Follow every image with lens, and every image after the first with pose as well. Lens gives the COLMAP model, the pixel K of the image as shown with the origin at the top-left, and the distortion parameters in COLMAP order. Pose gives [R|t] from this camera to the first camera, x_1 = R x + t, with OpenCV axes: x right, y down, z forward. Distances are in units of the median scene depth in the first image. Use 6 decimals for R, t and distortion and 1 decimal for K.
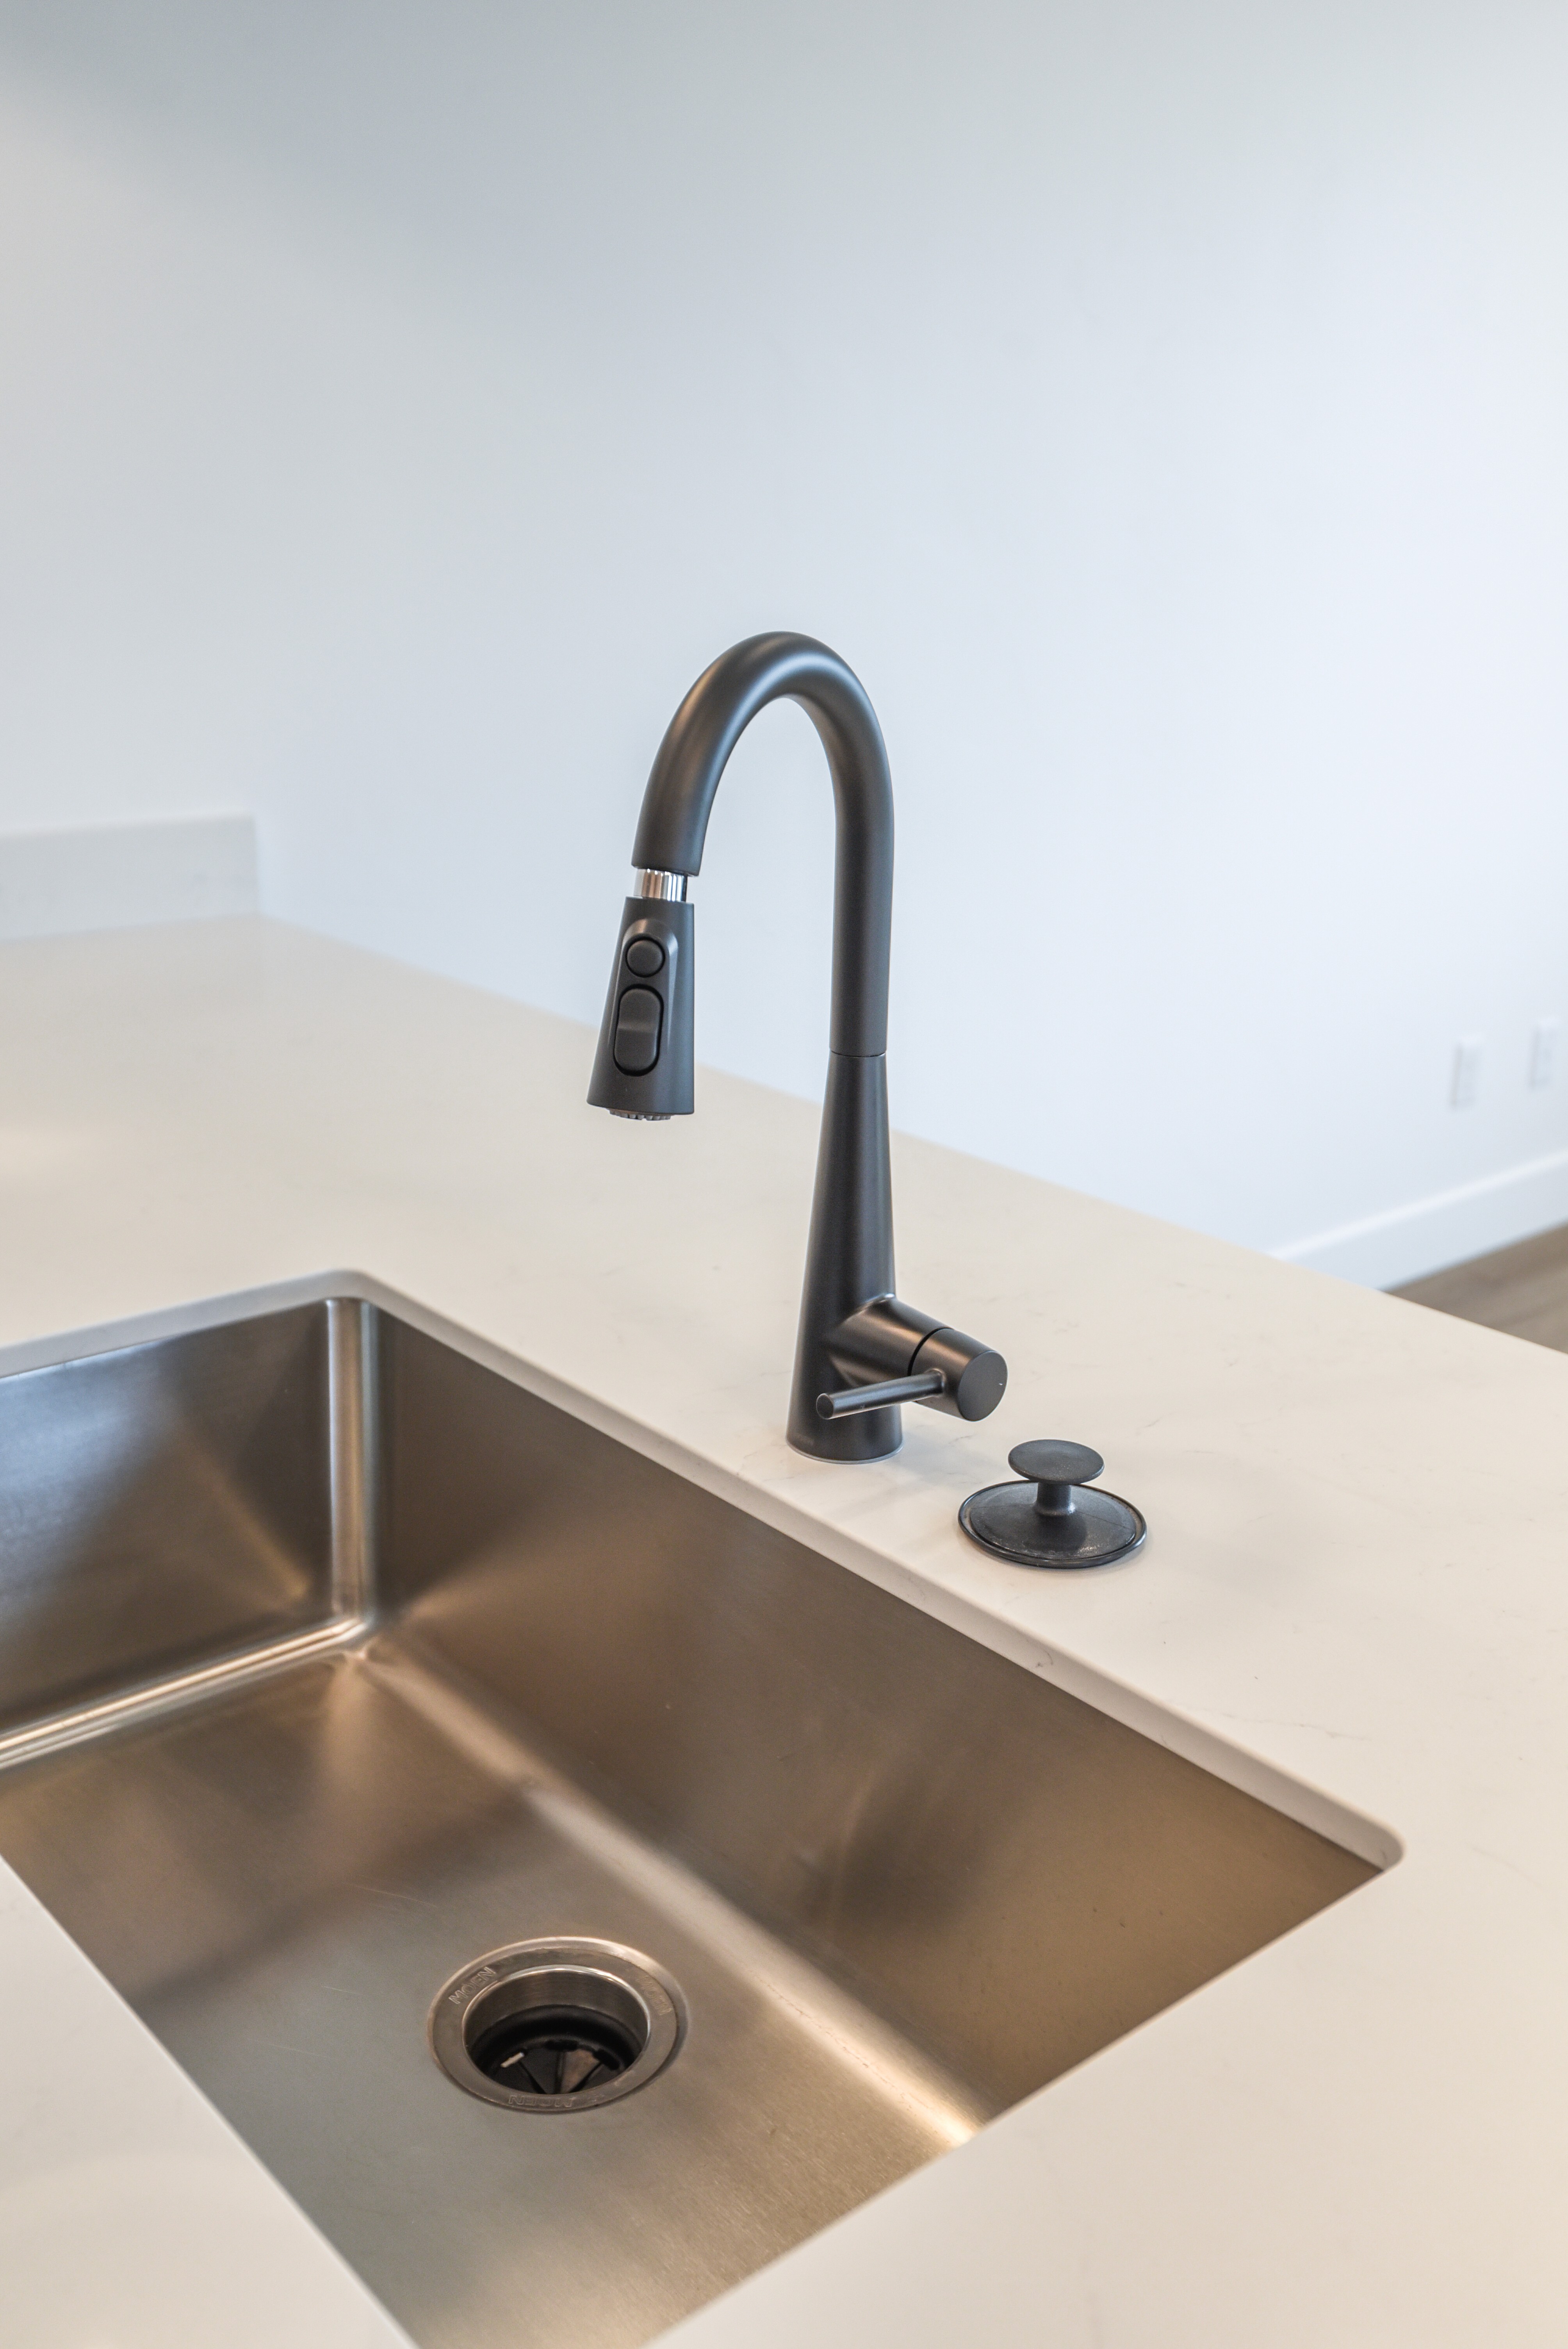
lens RADIAL K [[2211.6, 0, 784.0], [0, 2211.6, 1174.5], [0, 0, 1]] dist [0.000804, 0.000174]
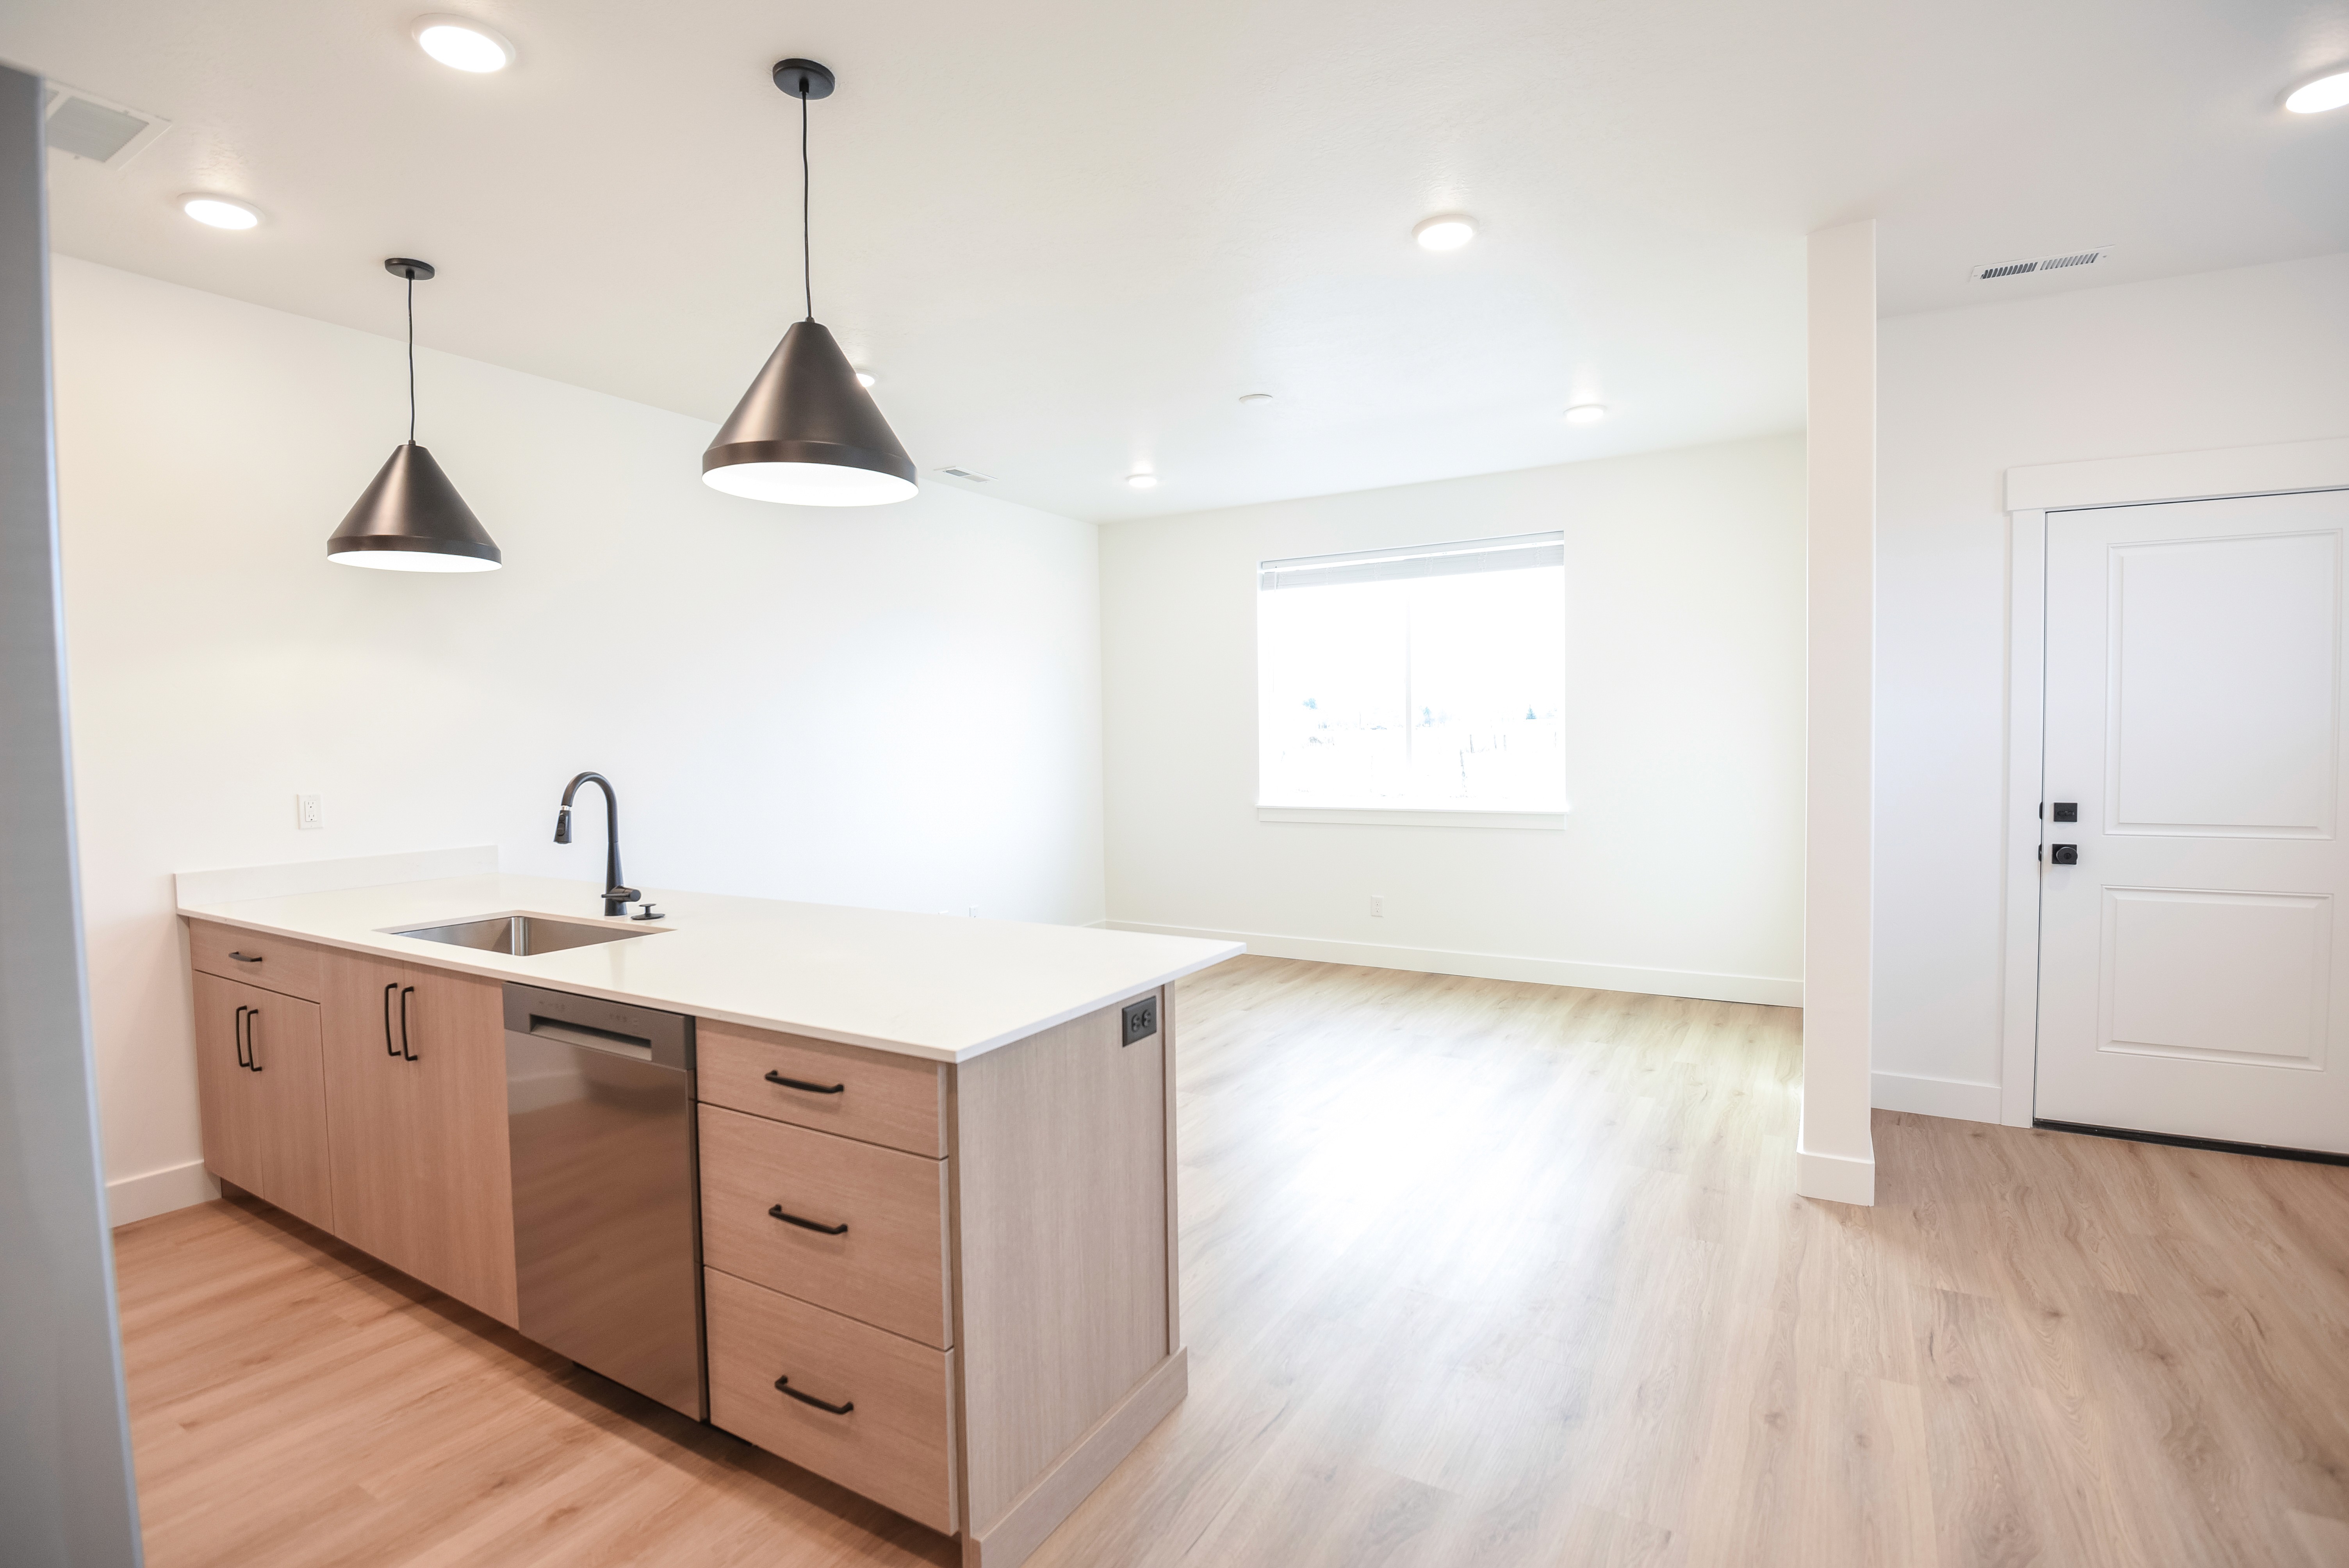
lens RADIAL K [[1118.3, 0, 1174.5], [0, 1118.3, 784.0], [0, 0, 1]] dist [-0.042182, -0.001117]
pose [[0.947431, -0.056825, 0.314872, 0.535860], [0.135913, 0.962379, -0.235275, 0.695133], [-0.289657, 0.265702, 0.919511, -2.159109]]
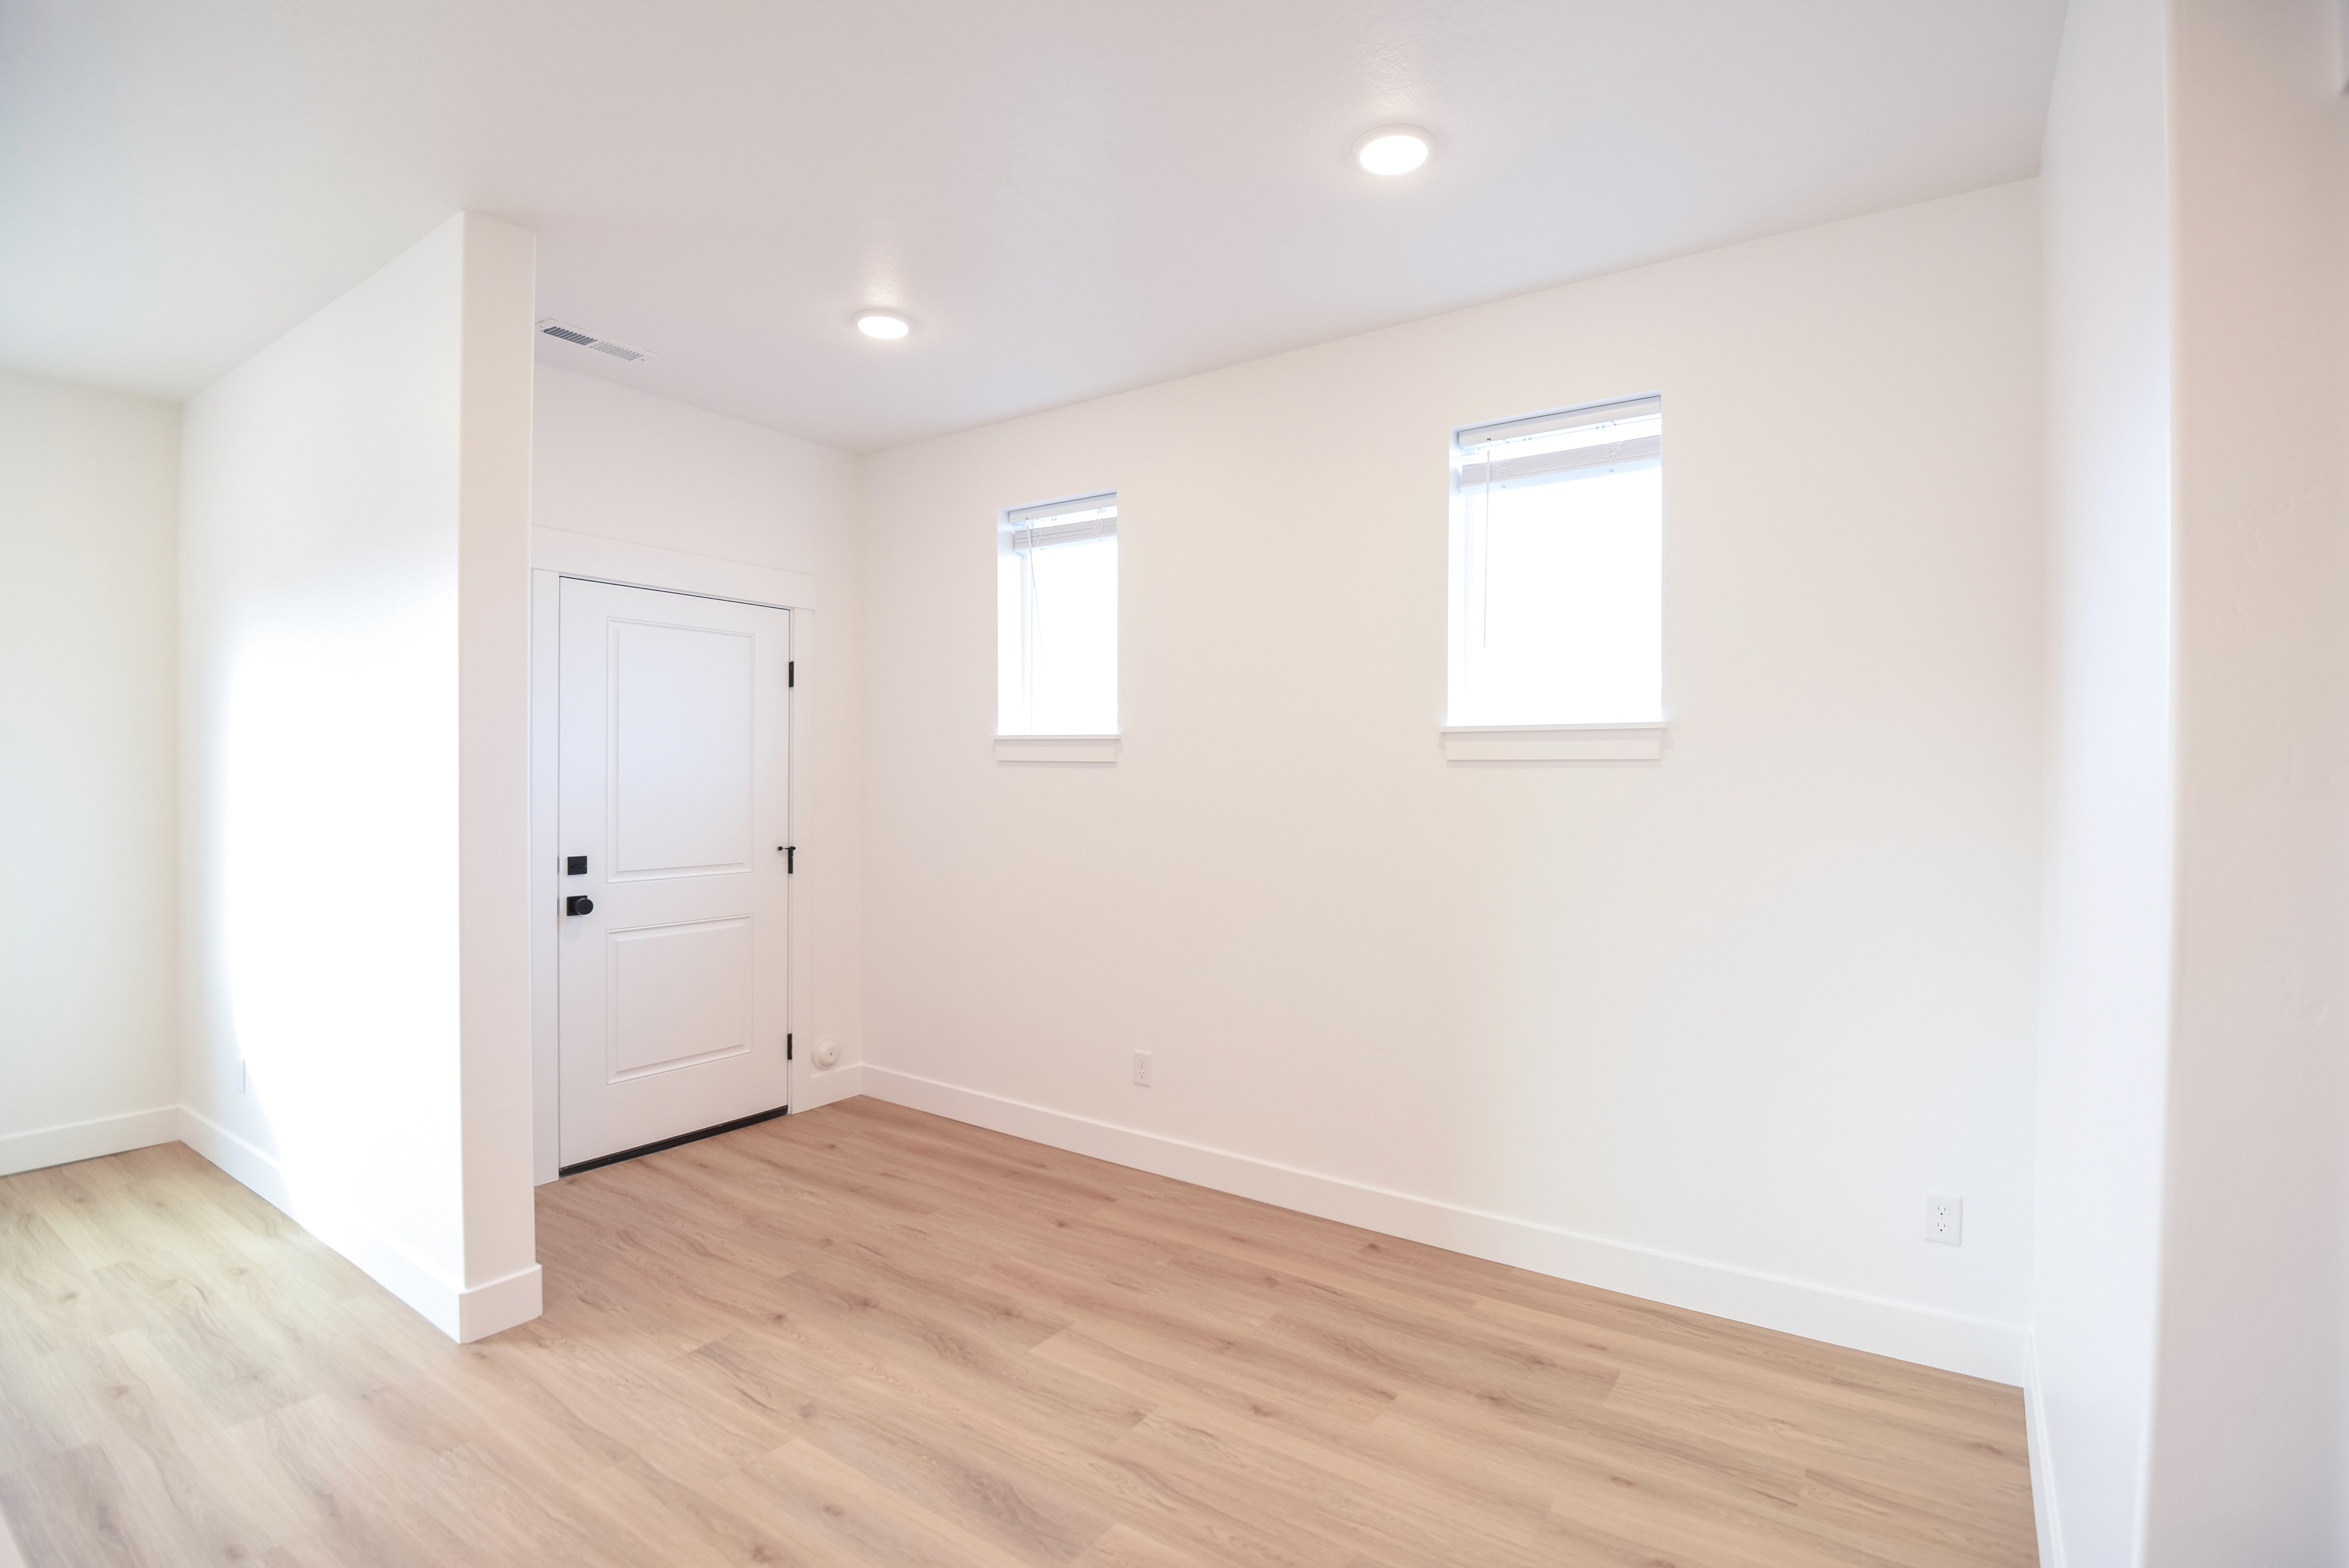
lens RADIAL K [[1118.3, 0, 1174.5], [0, 1118.3, 784.0], [0, 0, 1]] dist [-0.042182, -0.001117]
pose [[-0.255373, -0.041118, 0.965968, 0.248998], [0.285074, 0.951477, 0.115866, 0.217230], [-0.923860, 0.304962, -0.231260, -0.791507]]
